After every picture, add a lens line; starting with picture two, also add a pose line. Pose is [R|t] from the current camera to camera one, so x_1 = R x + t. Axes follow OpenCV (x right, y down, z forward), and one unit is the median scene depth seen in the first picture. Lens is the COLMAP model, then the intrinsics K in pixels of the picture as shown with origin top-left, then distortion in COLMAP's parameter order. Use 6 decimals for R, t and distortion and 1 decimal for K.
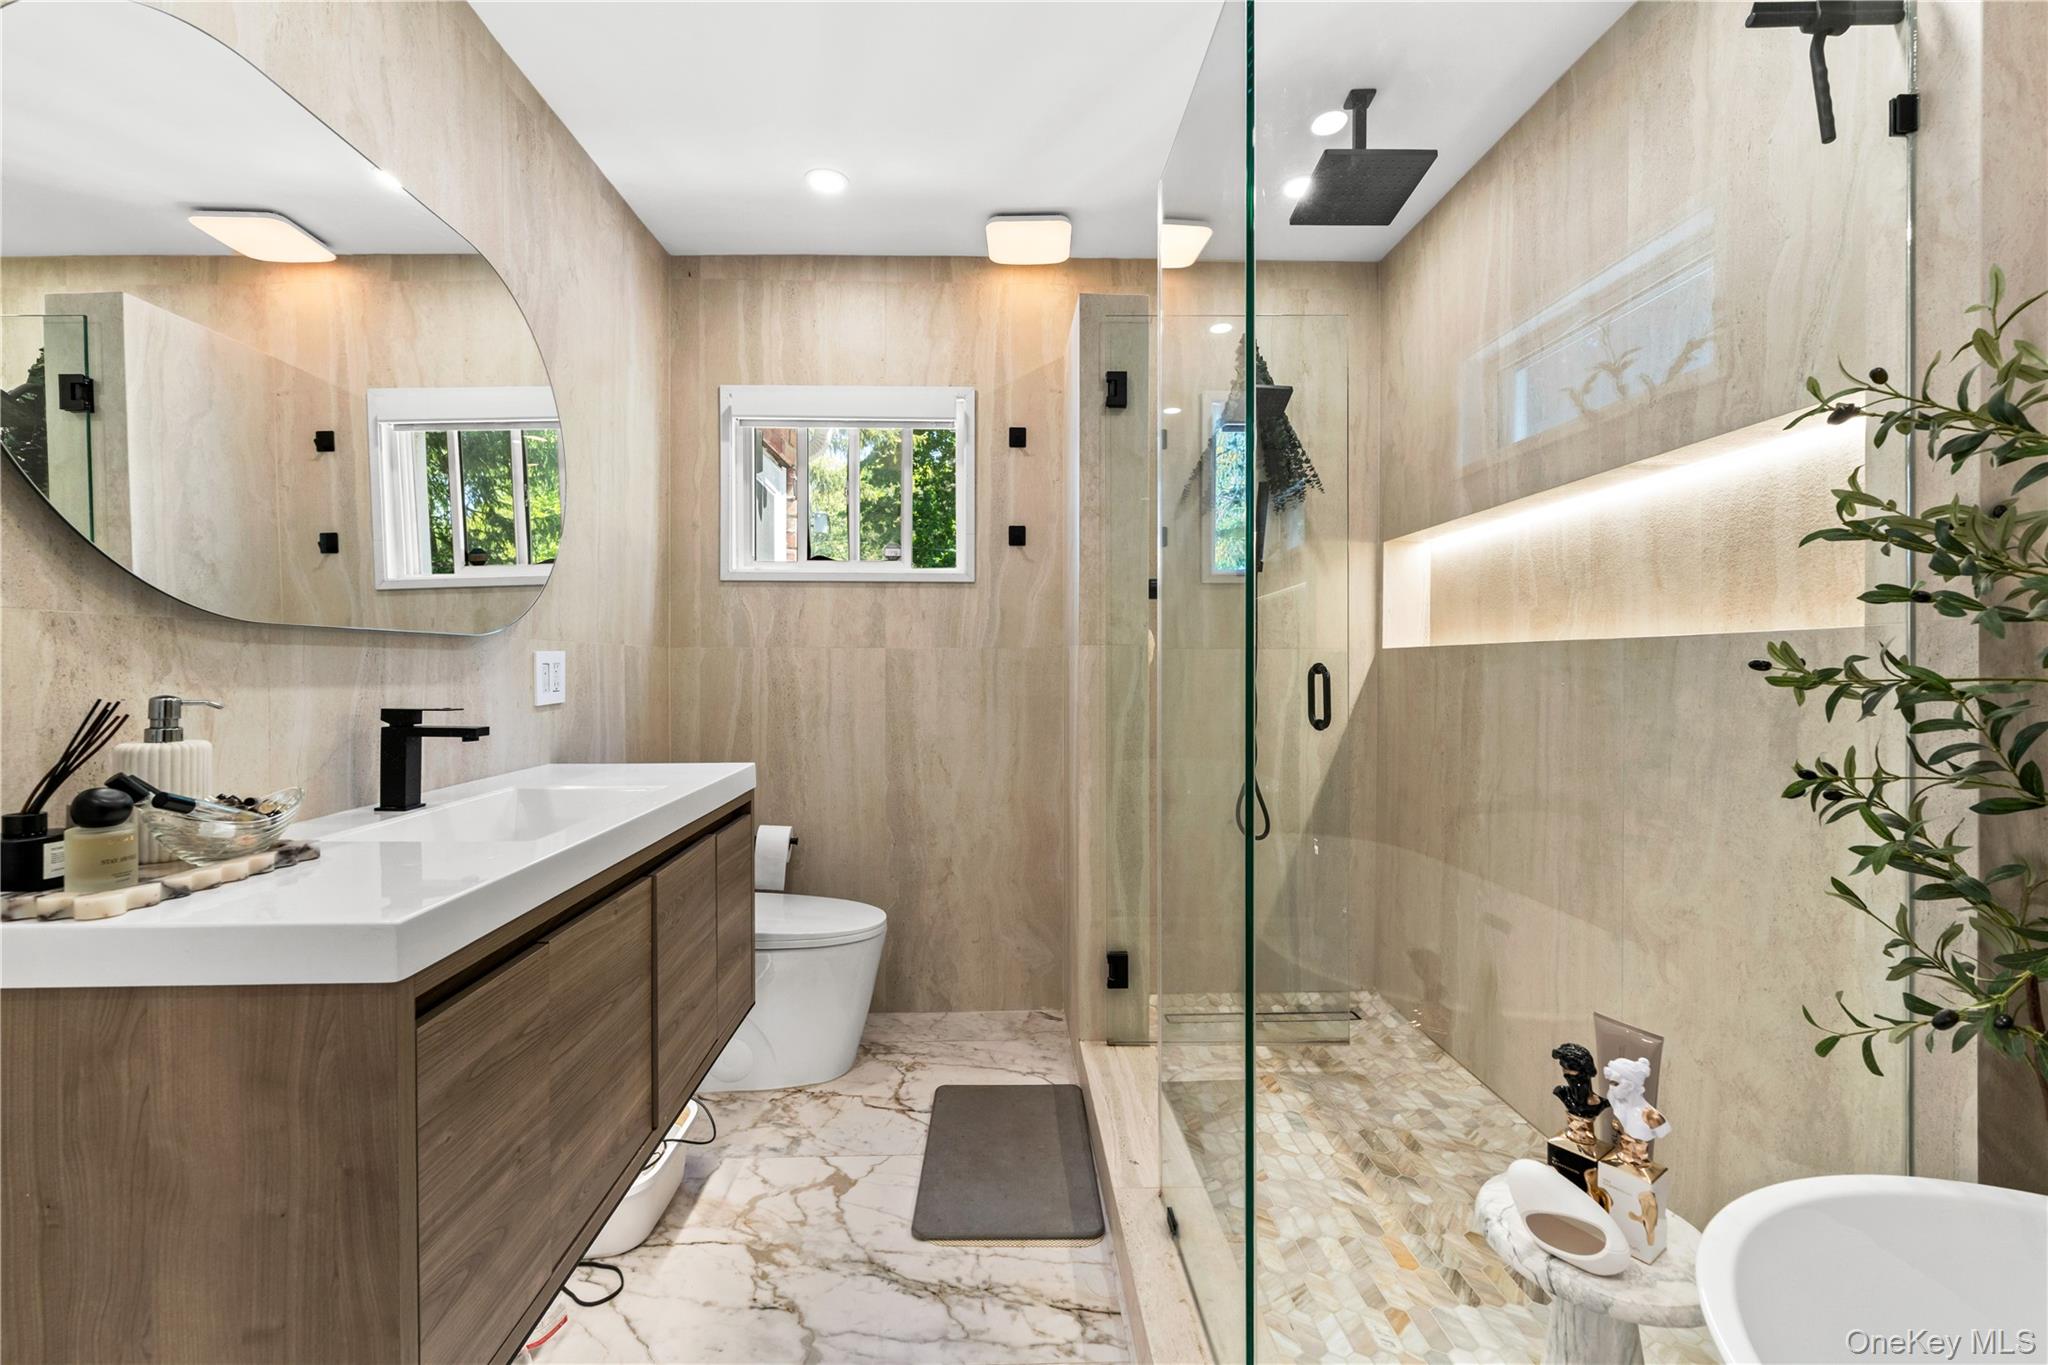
lens RADIAL K [[836.5, 0, 1015.4], [0, 836.5, 681.0], [0, 0, 1]] dist [0.005409, -0.002211]
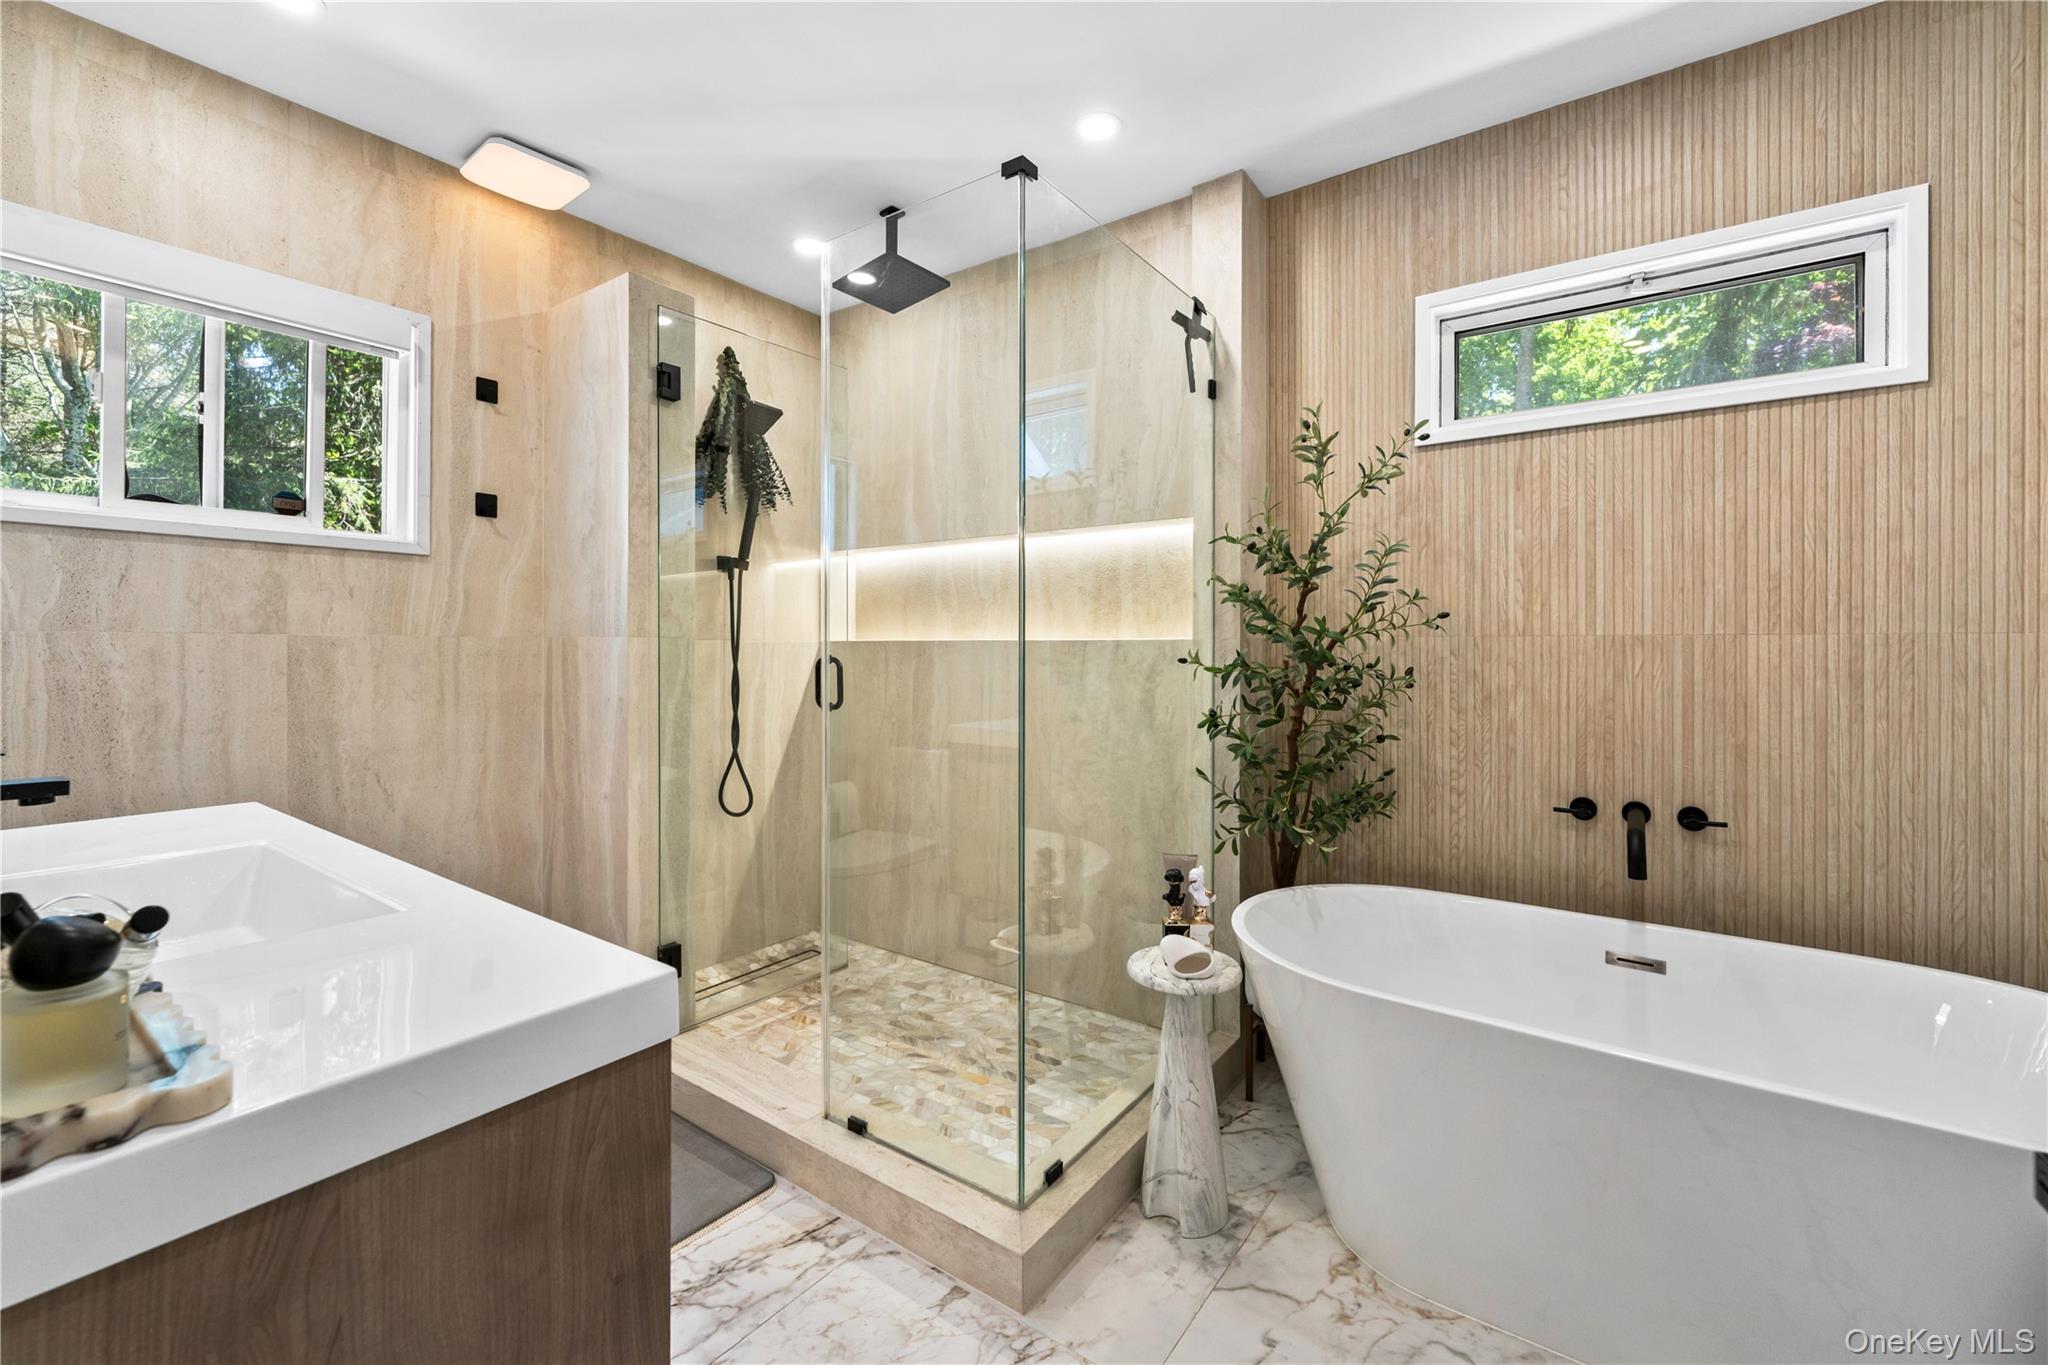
lens RADIAL K [[836.5, 0, 1015.7], [0, 836.5, 669.6], [0, 0, 1]] dist [0.005409, -0.002211]
pose [[0.622194, -0.018180, 0.782652, -0.349694], [0.011956, 0.999834, 0.013721, -0.011638], [-0.782771, 0.000820, 0.622309, 0.045503]]
